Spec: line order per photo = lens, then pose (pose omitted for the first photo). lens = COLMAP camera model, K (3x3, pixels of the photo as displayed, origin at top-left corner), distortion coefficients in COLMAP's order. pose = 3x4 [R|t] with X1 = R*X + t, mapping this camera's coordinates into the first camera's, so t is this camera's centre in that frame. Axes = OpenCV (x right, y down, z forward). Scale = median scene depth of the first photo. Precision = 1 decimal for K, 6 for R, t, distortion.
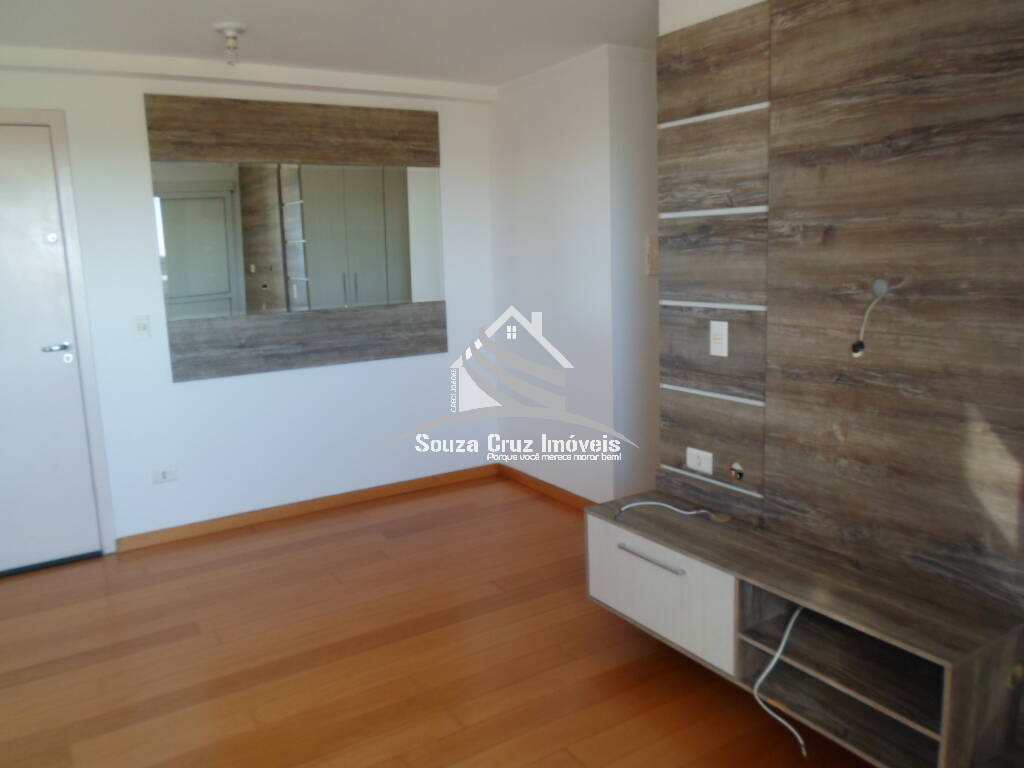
lens RADIAL K [[786.7, 0, 504.6], [0, 786.7, 368.7], [0, 0, 1]] dist [-0.001458, -0.024220]
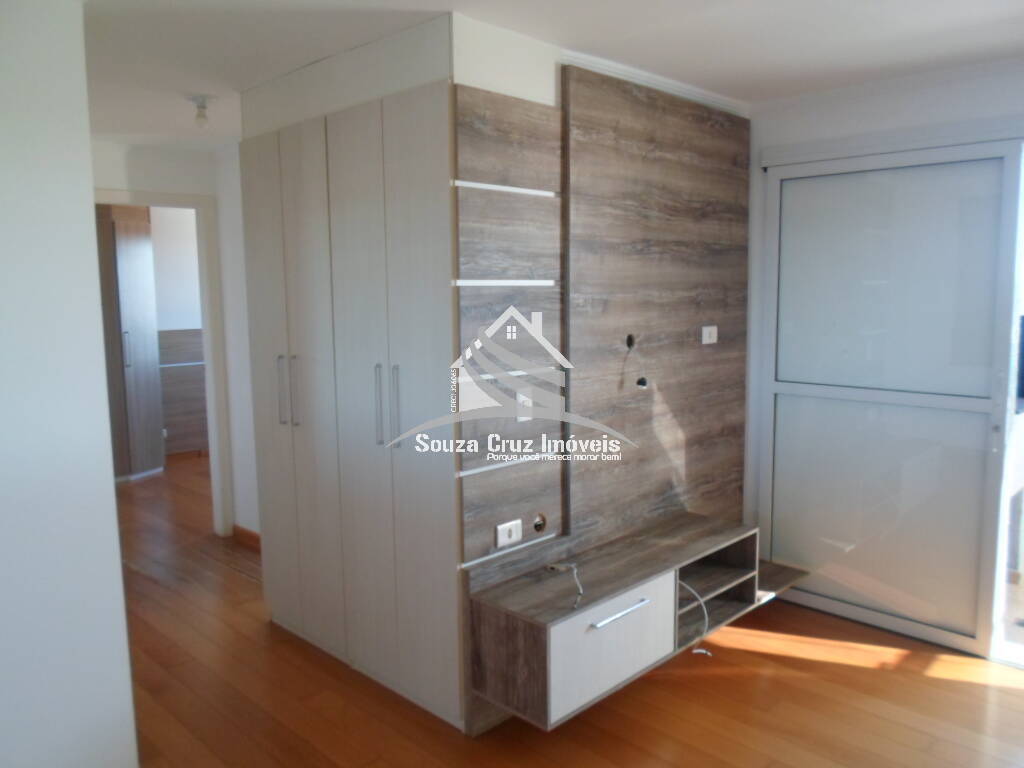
lens RADIAL K [[786.7, 0, 505.8], [0, 786.7, 373.2], [0, 0, 1]] dist [-0.001458, -0.024220]
pose [[-0.224262, -0.063907, 0.972431, -0.720404], [0.170609, 0.979862, 0.103742, -0.188338], [-0.959479, 0.189171, -0.208843, 1.223051]]
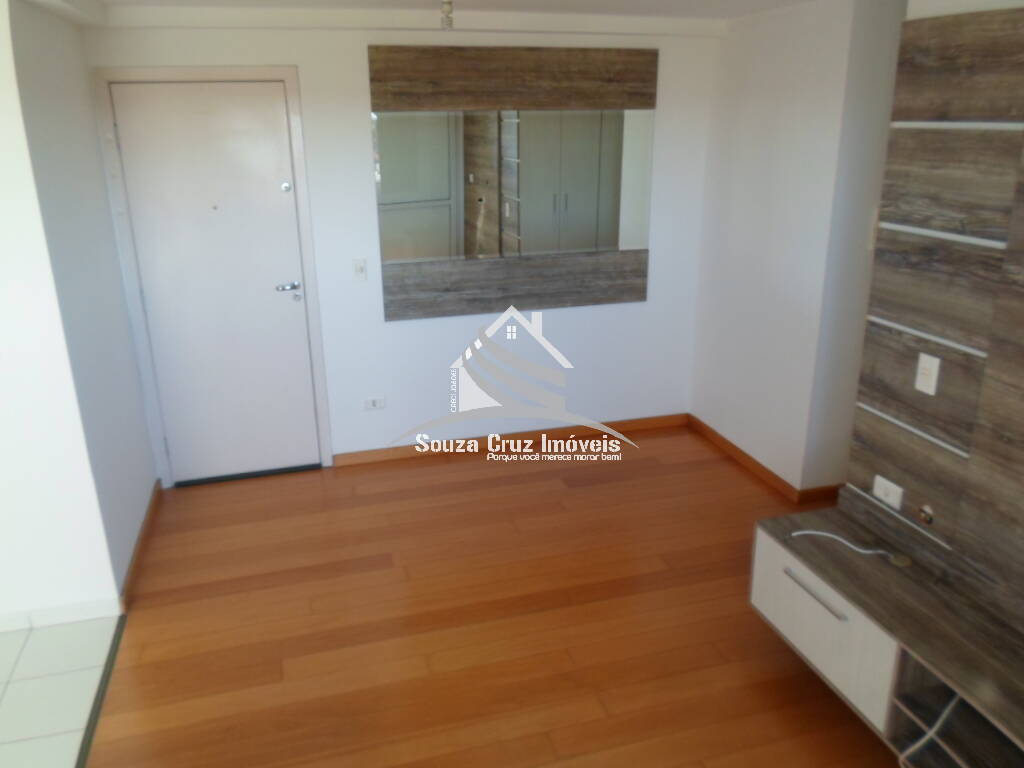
lens RADIAL K [[786.7, 0, 507.3], [0, 786.7, 366.5], [0, 0, 1]] dist [-0.001458, -0.024220]
pose [[0.961594, 0.104633, -0.253751, 0.033576], [-0.063619, 0.984277, 0.164775, -0.164438], [0.267002, -0.142303, 0.953131, 0.003235]]
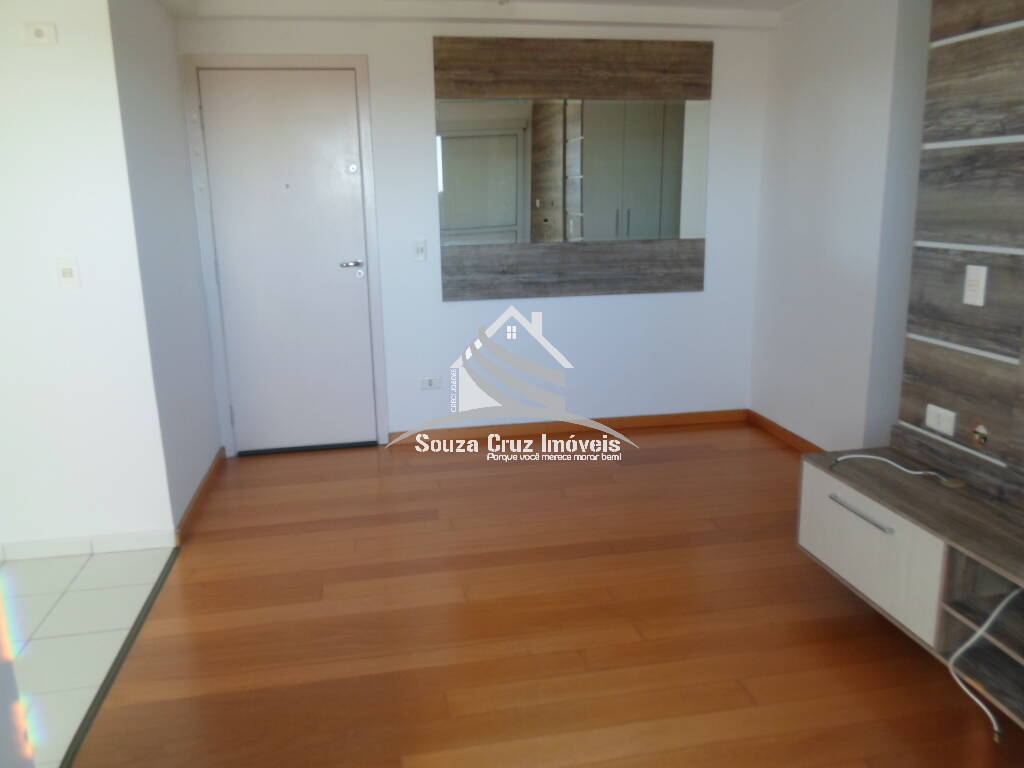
lens RADIAL K [[786.7, 0, 507.4], [0, 786.7, 366.6], [0, 0, 1]] dist [-0.001458, -0.024220]
pose [[0.930906, 0.095283, -0.352611, 0.100313], [-0.070861, 0.994146, 0.081564, 0.018133], [0.358318, -0.050942, 0.932209, -0.022510]]
